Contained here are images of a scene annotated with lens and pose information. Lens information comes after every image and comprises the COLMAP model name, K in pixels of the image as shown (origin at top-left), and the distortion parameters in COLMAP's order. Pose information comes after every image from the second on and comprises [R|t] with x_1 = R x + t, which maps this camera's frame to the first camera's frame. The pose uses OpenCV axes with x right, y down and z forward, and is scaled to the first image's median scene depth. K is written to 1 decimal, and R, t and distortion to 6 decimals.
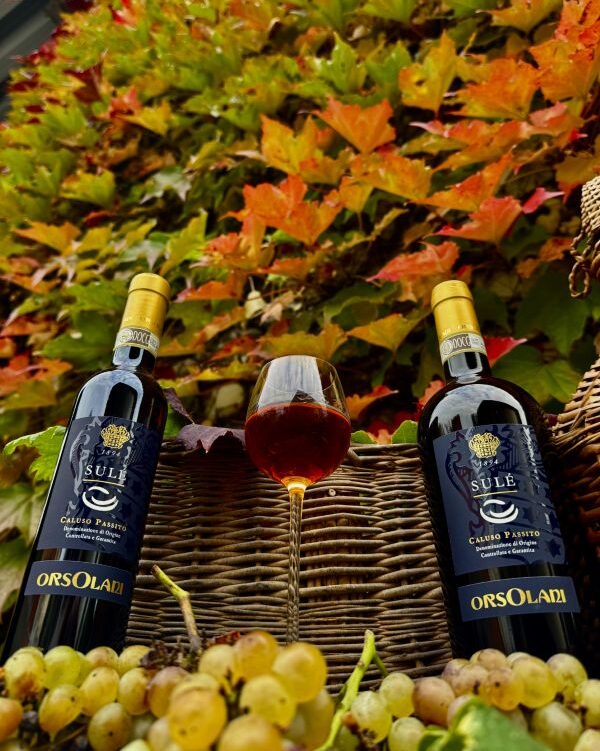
lens RADIAL K [[577.9, 0, 307.9], [0, 577.9, 356.9], [0, 0, 1]] dist [0.024507, -0.055982]
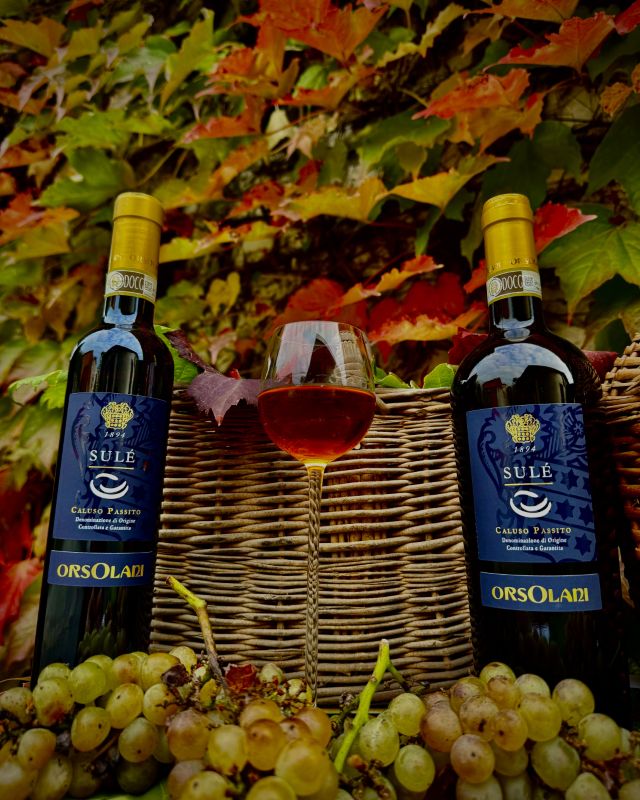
lens RADIAL K [[615.7, 0, 324.5], [0, 615.7, 384.2], [0, 0, 1]] dist [0.024507, -0.055982]
pose [[0.998900, -0.005495, -0.046560, 0.036625], [0.022297, 0.929284, 0.368693, -0.228421], [0.041241, -0.369326, 0.928384, 0.107125]]
